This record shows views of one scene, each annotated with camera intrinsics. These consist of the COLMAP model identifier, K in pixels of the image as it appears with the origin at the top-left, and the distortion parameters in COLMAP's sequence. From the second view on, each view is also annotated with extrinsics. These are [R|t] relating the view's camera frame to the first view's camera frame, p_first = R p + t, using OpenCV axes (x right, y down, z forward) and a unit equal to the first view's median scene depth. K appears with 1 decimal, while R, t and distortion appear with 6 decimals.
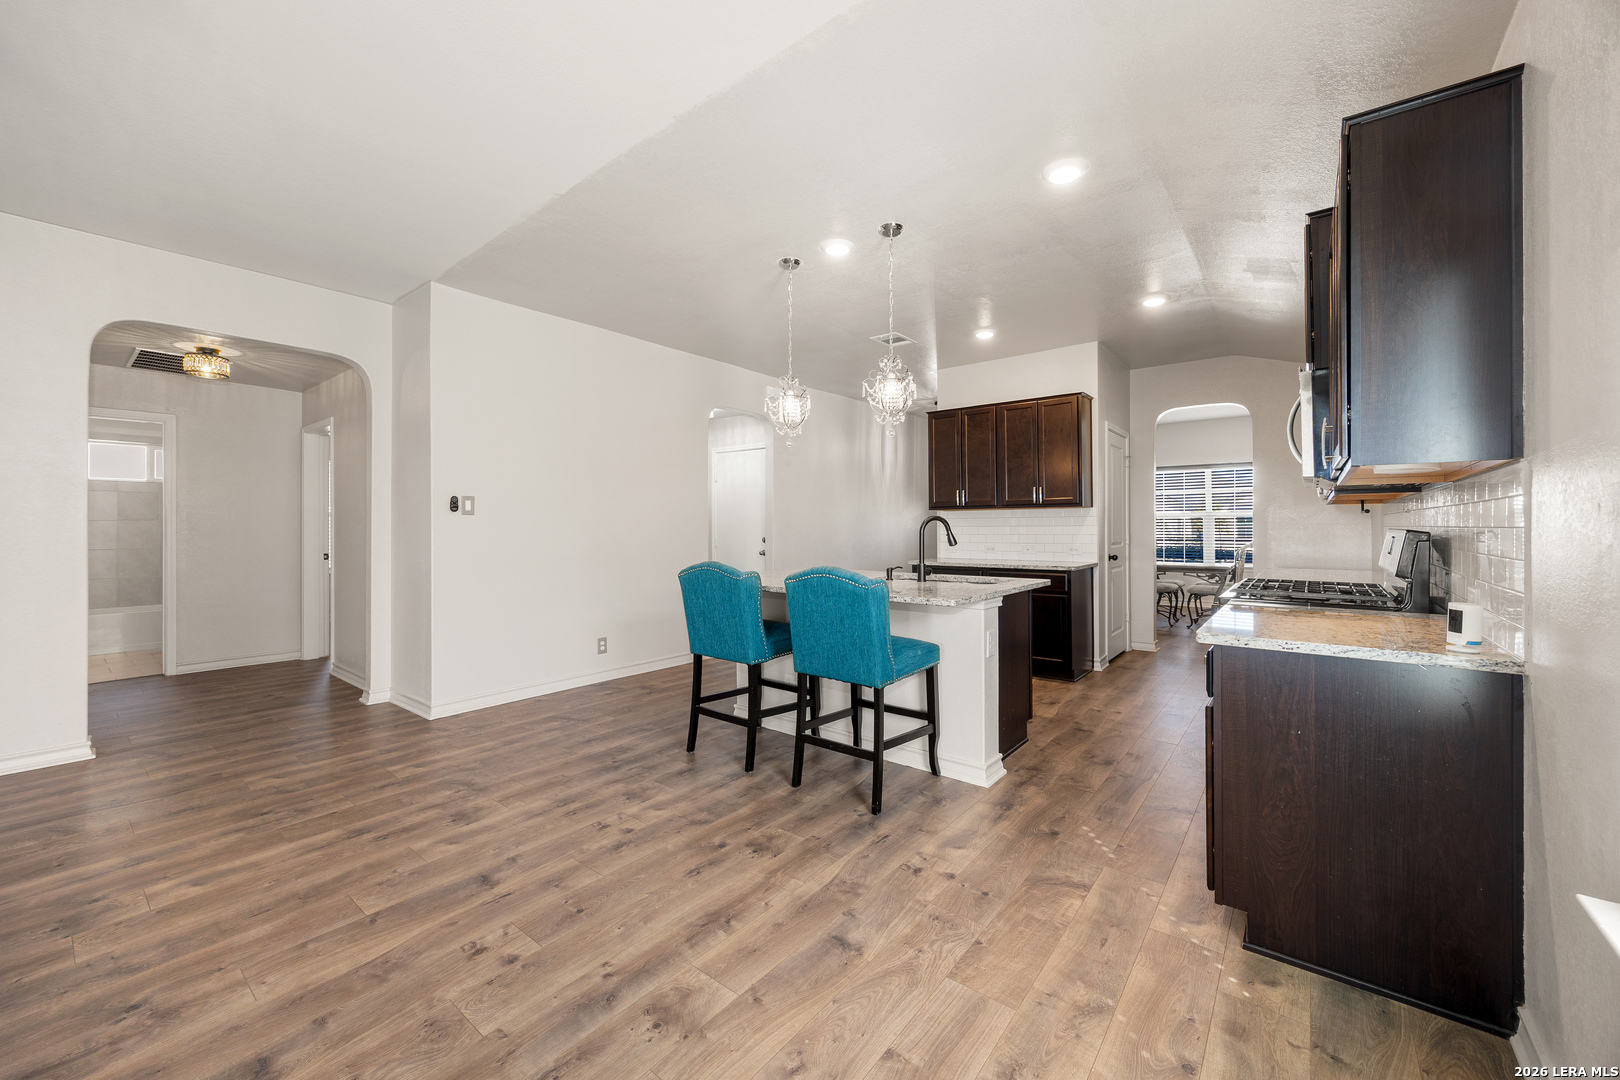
lens RADIAL K [[629.1, 0, 813.1], [0, 629.1, 526.6], [0, 0, 1]] dist [-0.000148, -0.000154]
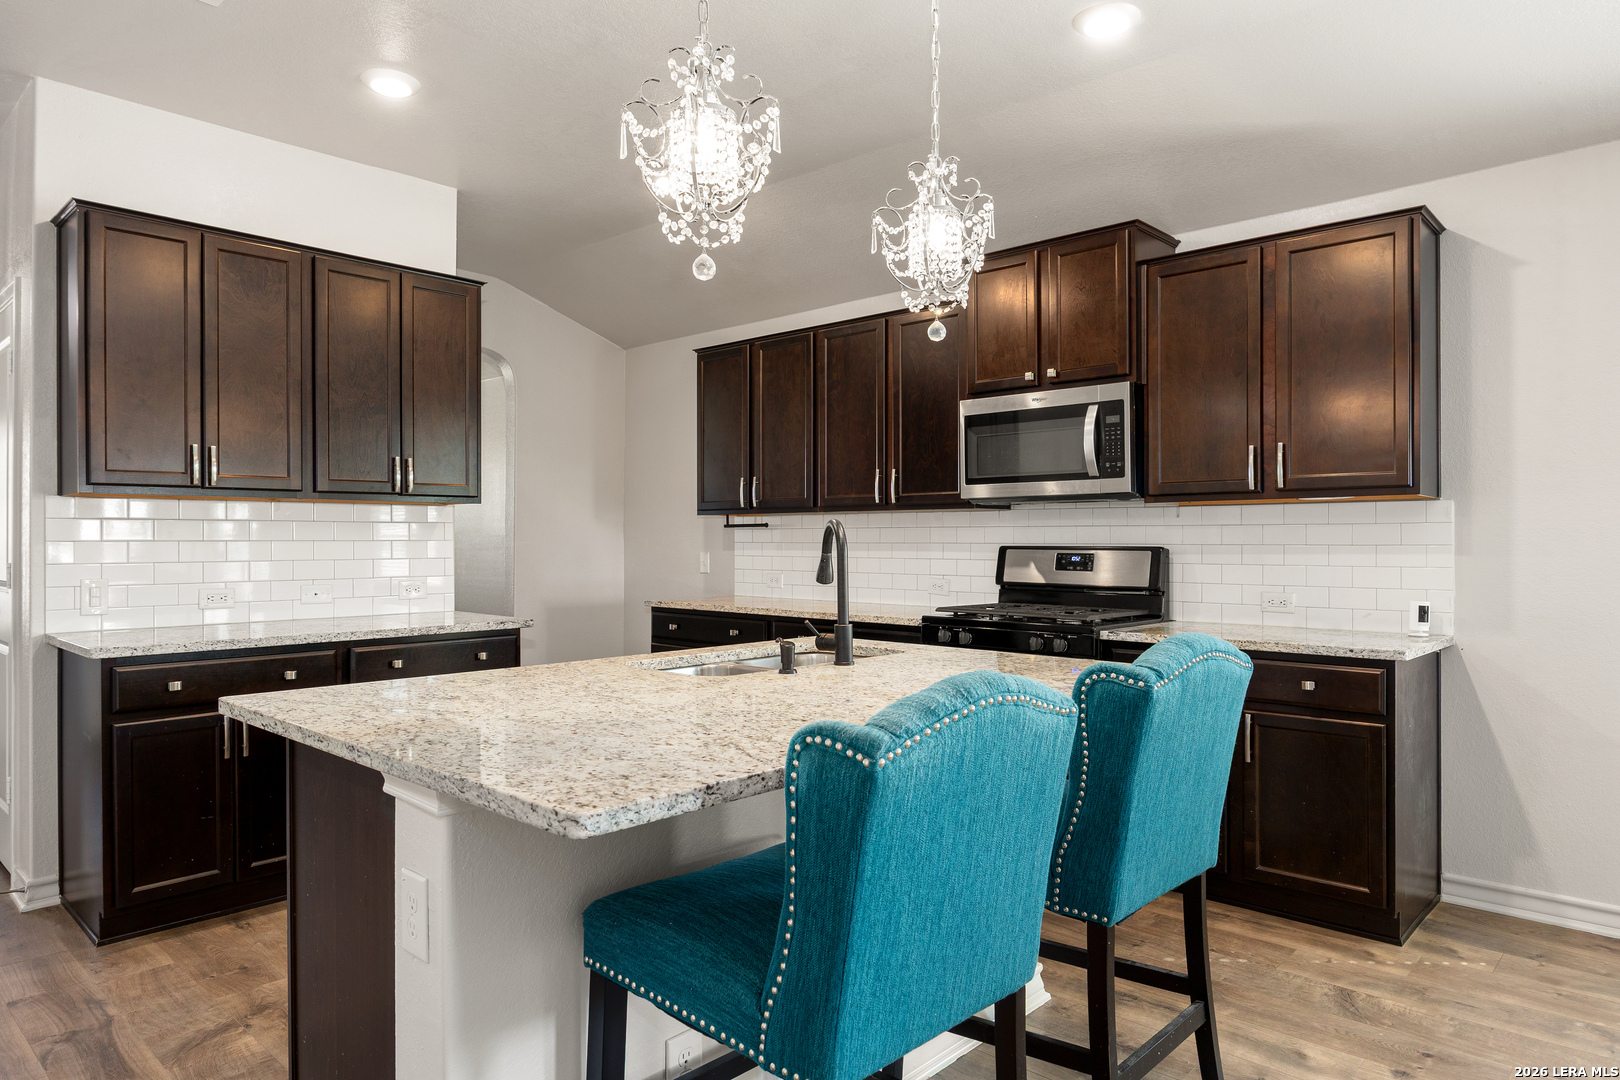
lens RADIAL K [[1008.0, 0, 825.6], [0, 1008.0, 538.0], [0, 0, 1]] dist [-0.002220, -0.002554]
pose [[0.071695, 0.001971, 0.997425, -0.824384], [0.001382, 0.999997, -0.002075, -0.004021], [-0.997426, 0.001527, 0.071692, 1.435131]]
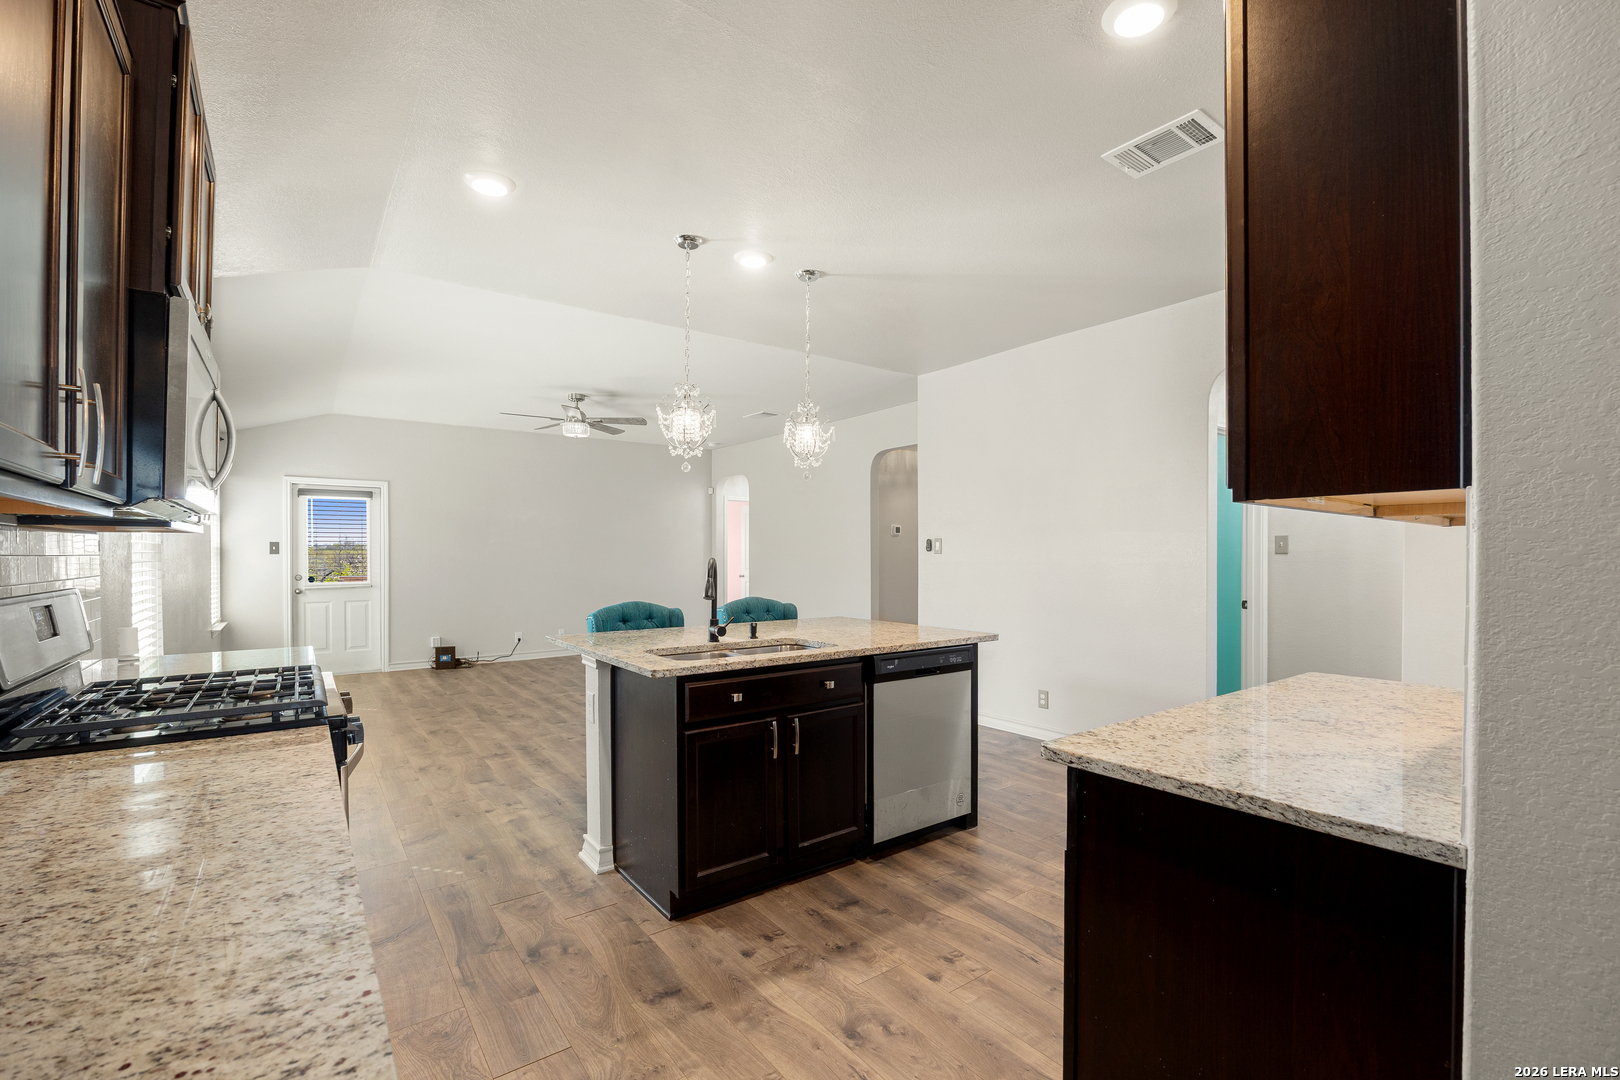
lens RADIAL K [[709.1, 0, 816.2], [0, 709.1, 546.0], [0, 0, 1]] dist [-0.008080, 0.000527]
pose [[-0.261527, -0.010892, -0.965135, 1.502180], [0.001404, 0.999931, -0.011665, -0.030671], [0.965195, -0.004406, -0.261494, 2.028563]]
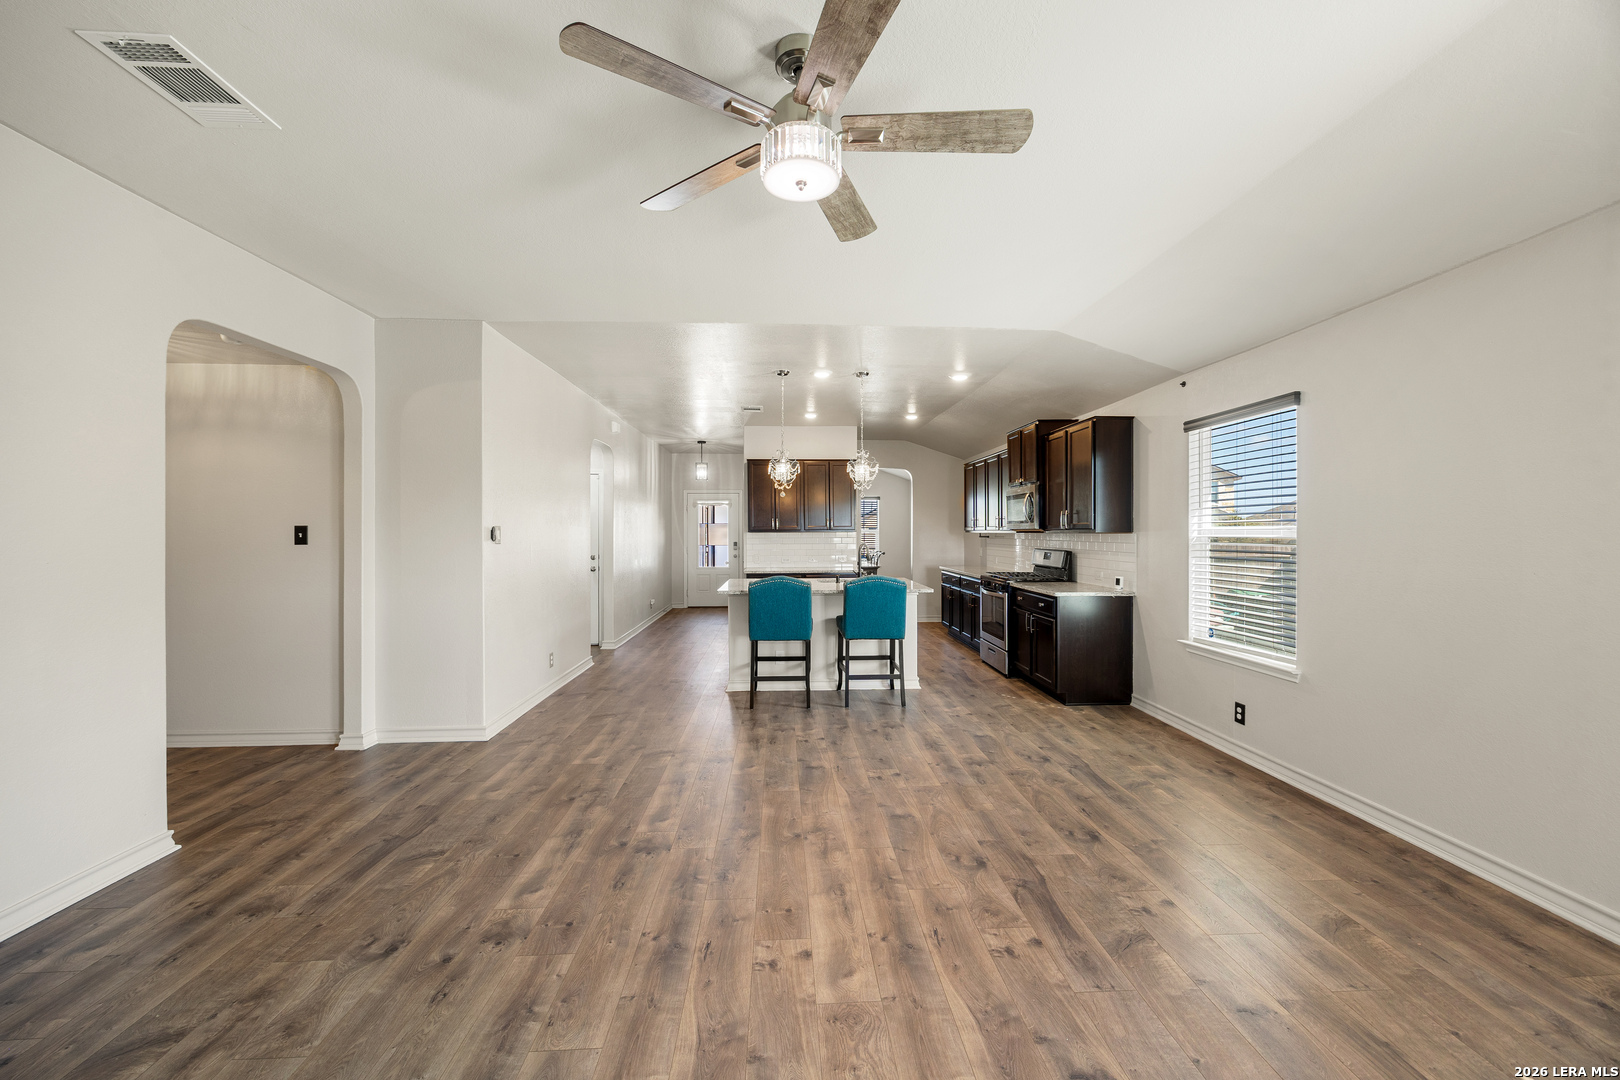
lens RADIAL K [[629.1, 0, 815.3], [0, 629.1, 531.4], [0, 0, 1]] dist [-0.000148, -0.000154]
pose [[0.748430, -0.000207, 0.663214, -1.529222], [0.001652, 0.999997, -0.001552, -0.068455], [-0.663212, 0.002257, 0.748429, -0.258893]]
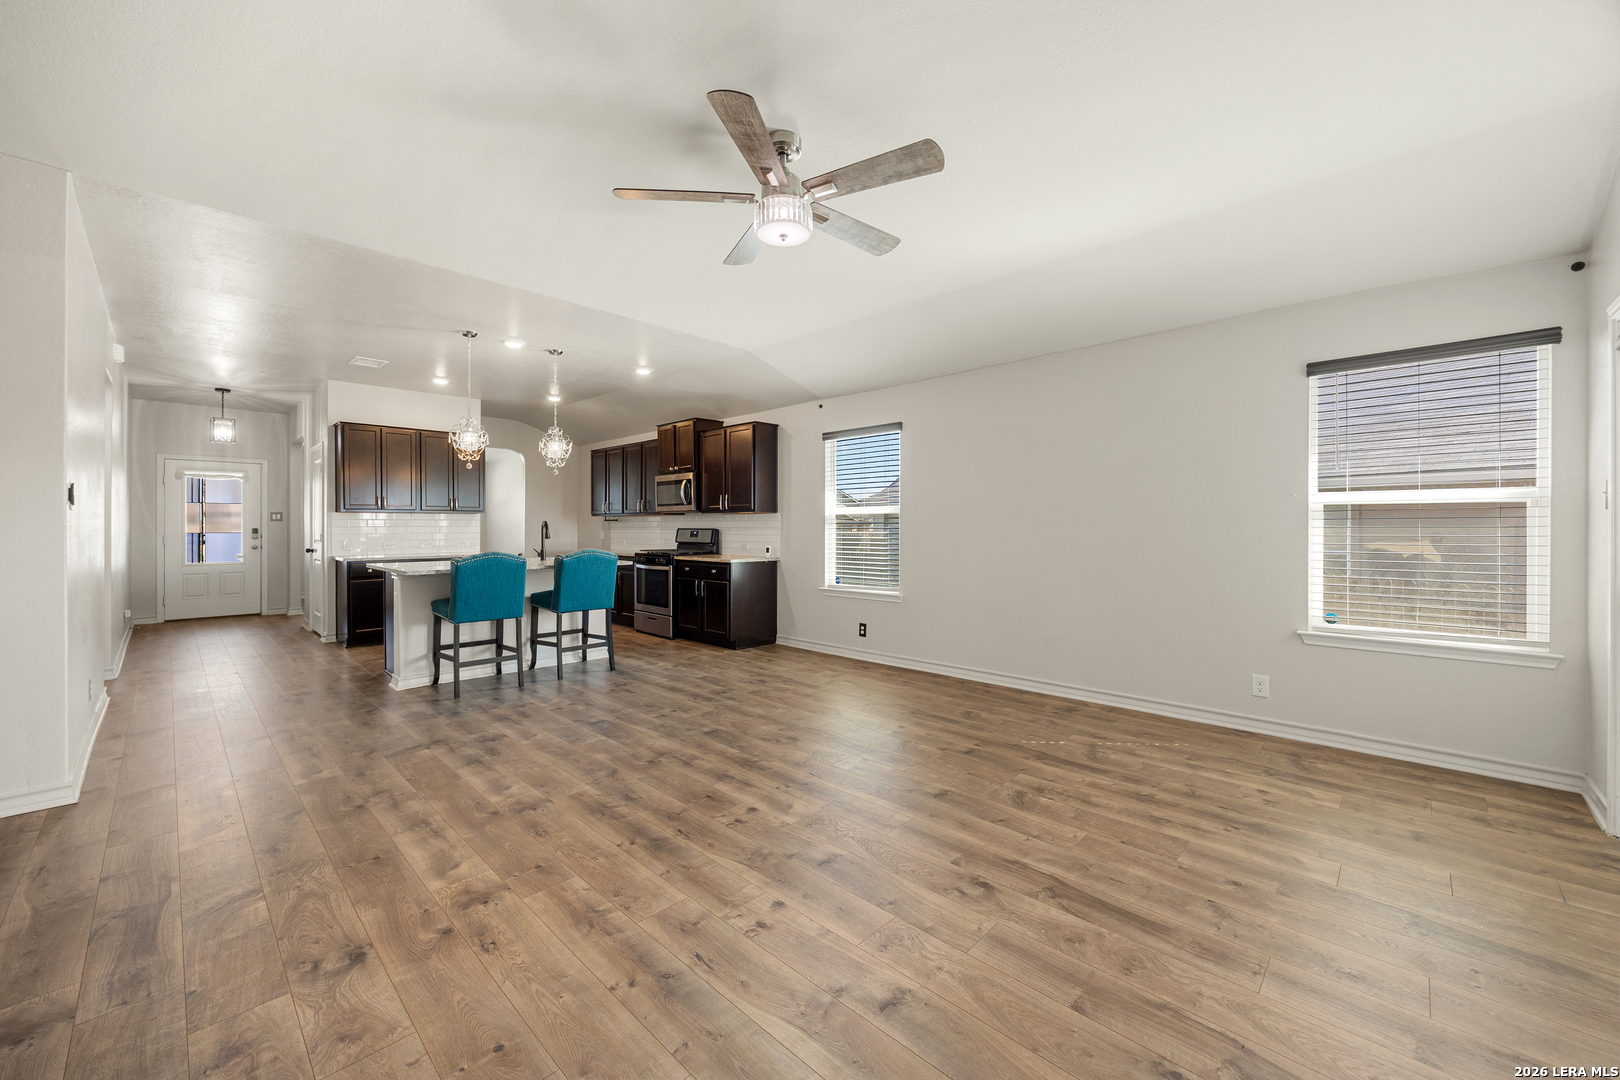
lens RADIAL K [[629.1, 0, 818.7], [0, 629.1, 526.6], [0, 0, 1]] dist [-0.000148, -0.000154]
pose [[0.094095, 0.000381, 0.995563, -2.103871], [0.001174, 0.999999, -0.000494, -0.000088], [-0.995563, 0.001215, 0.094095, 0.178999]]
